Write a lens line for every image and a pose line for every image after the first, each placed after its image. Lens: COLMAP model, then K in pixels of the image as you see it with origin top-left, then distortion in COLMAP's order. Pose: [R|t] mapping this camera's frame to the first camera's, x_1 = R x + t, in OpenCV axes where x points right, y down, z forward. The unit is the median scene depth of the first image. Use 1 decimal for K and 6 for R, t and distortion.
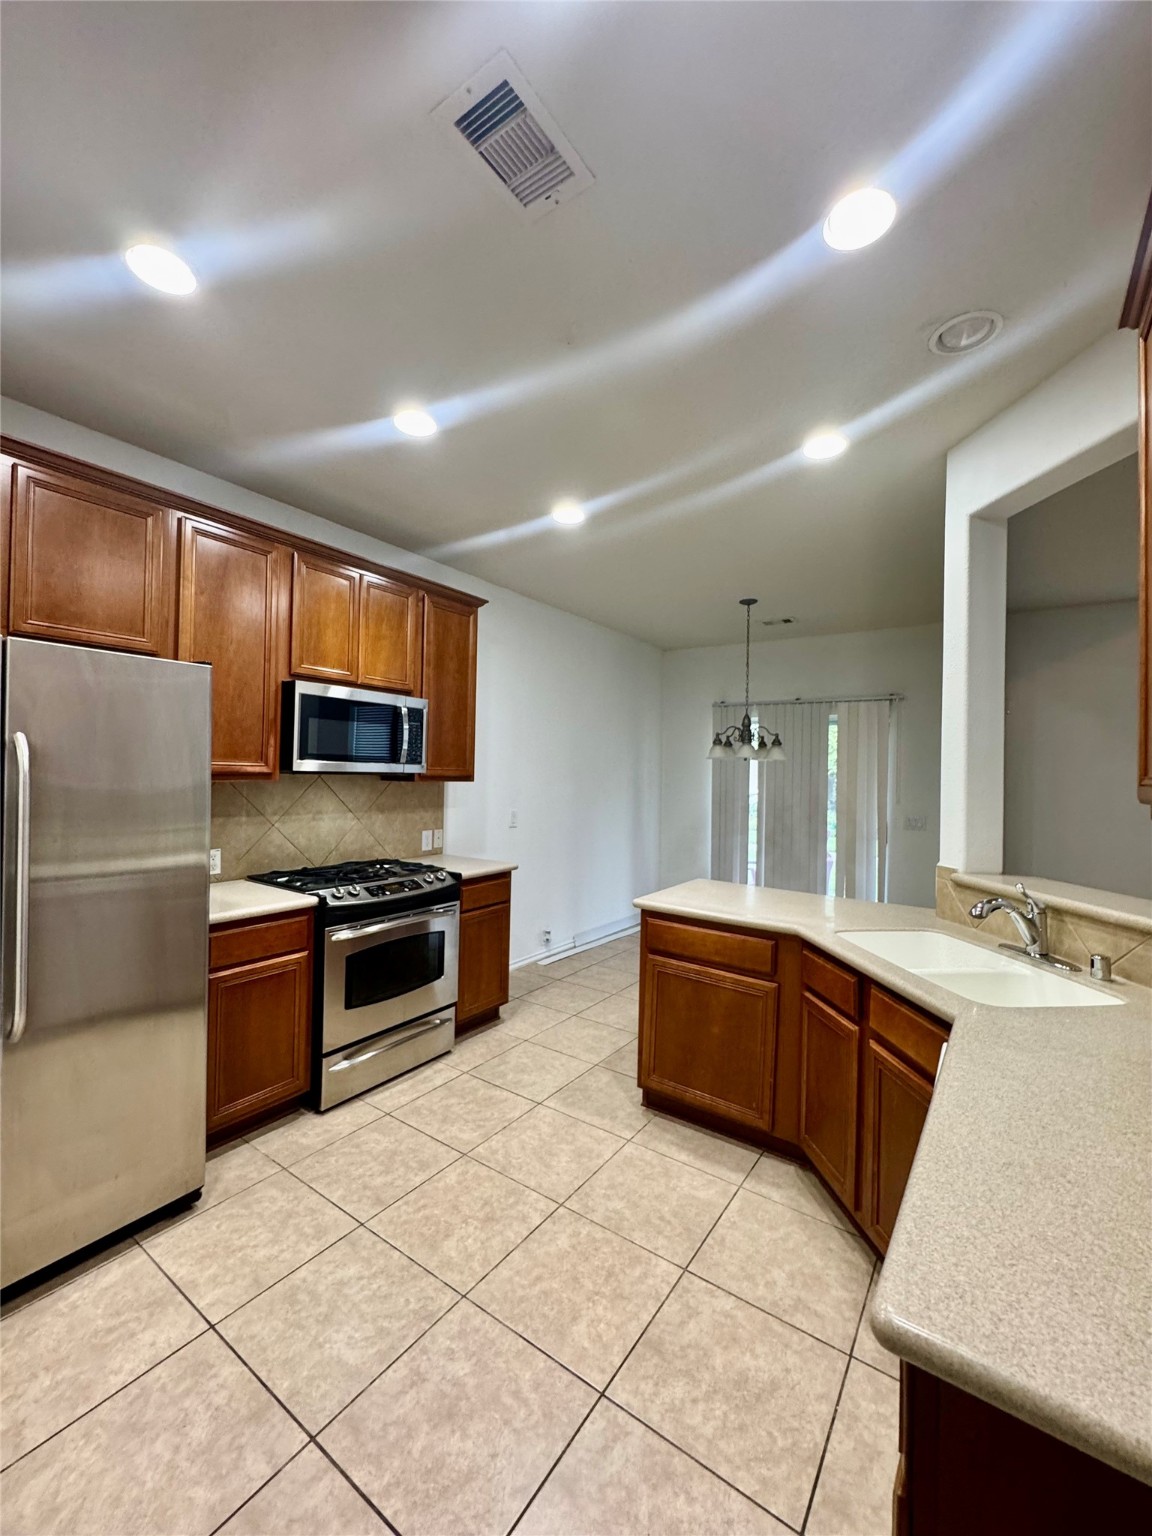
lens RADIAL K [[615.2, 0, 574.4], [0, 615.2, 760.6], [0, 0, 1]] dist [-0.005112, 0.000817]
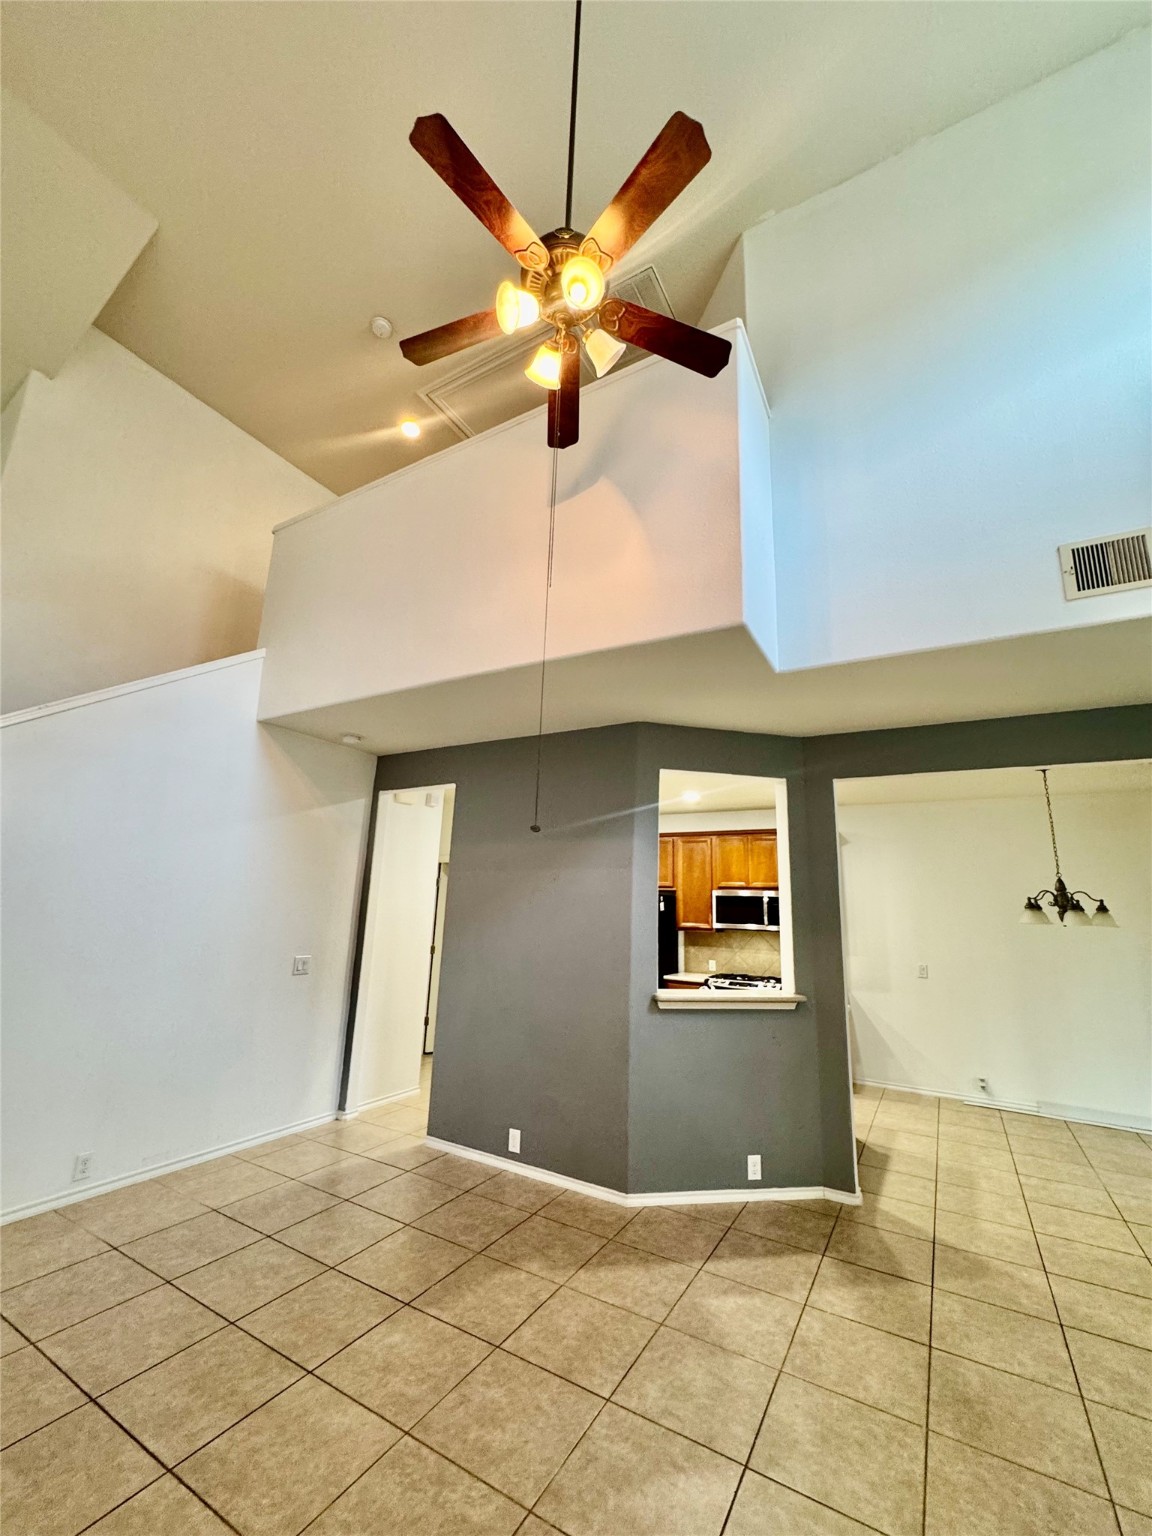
lens RADIAL K [[615.2, 0, 575.4], [0, 615.2, 766.7], [0, 0, 1]] dist [-0.005112, 0.000817]
pose [[0.073243, -0.245096, -0.966728, 2.299546], [-0.010810, 0.969080, -0.246511, 0.004467], [0.997256, 0.028506, 0.068329, 0.289268]]
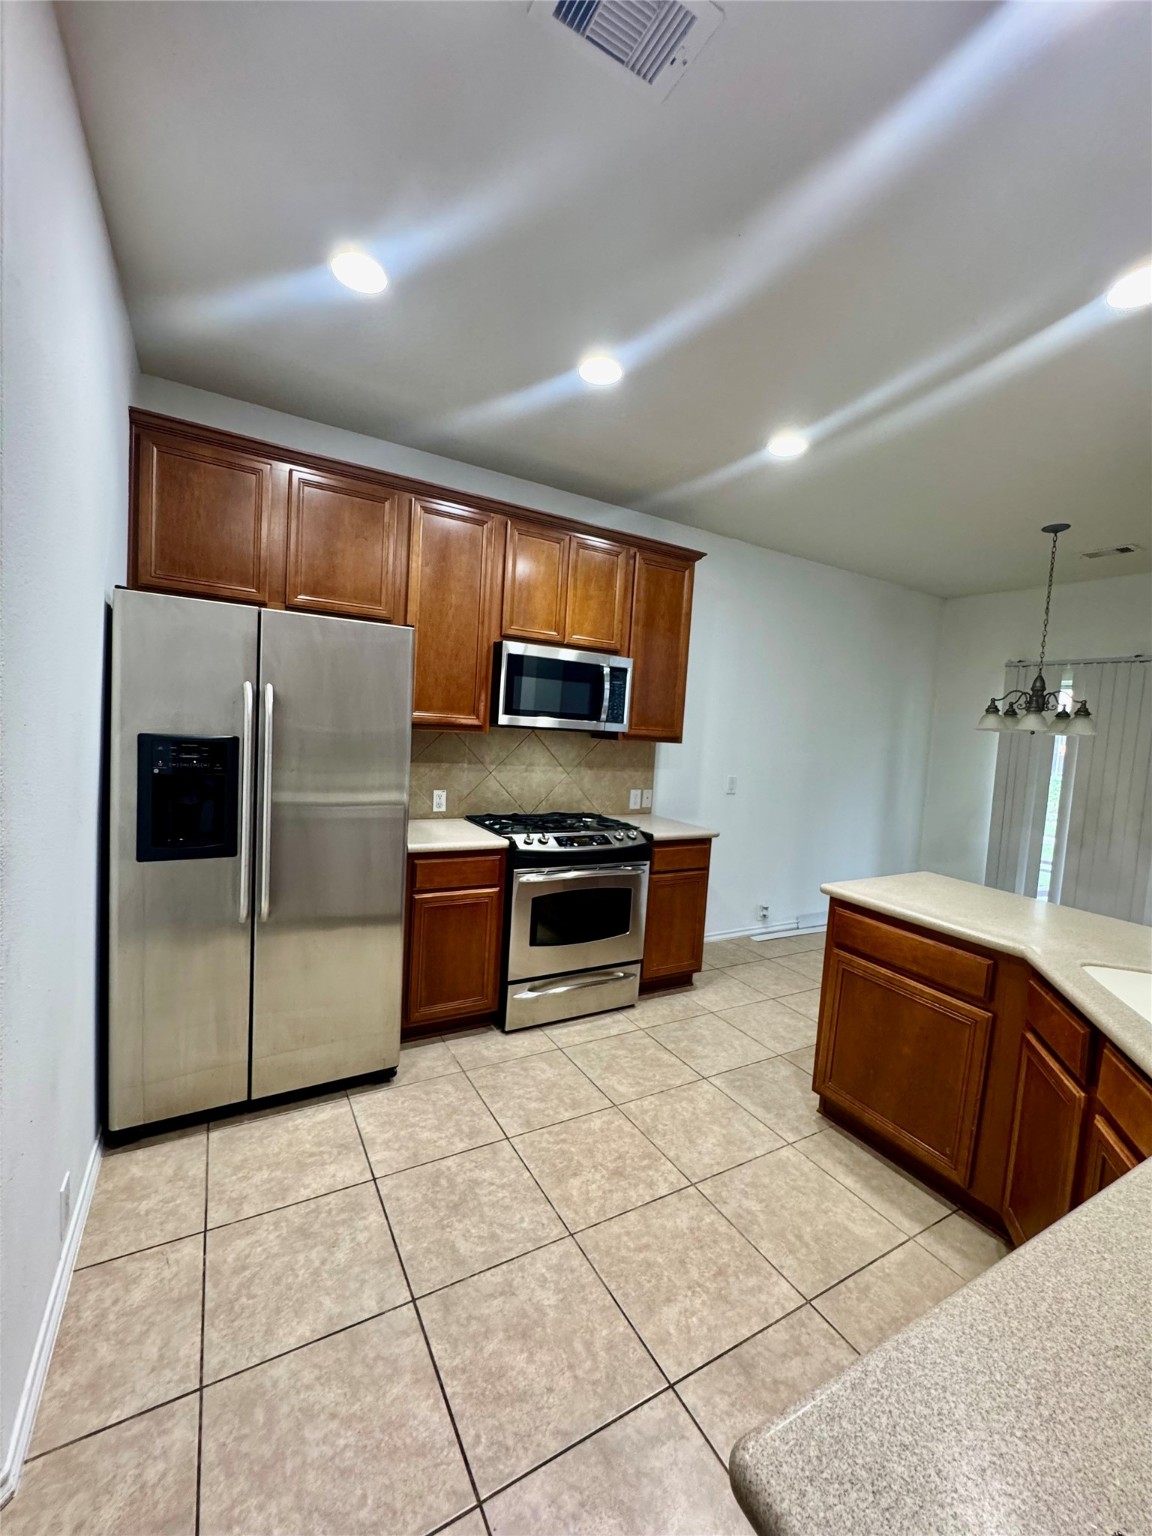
lens RADIAL K [[615.2, 0, 574.4], [0, 615.2, 761.2], [0, 0, 1]] dist [-0.005112, 0.000817]
pose [[0.906735, 0.060105, -0.417396, 0.140983], [-0.035256, 0.997130, 0.066998, 0.004383], [0.420225, -0.046033, 0.906251, 0.067418]]
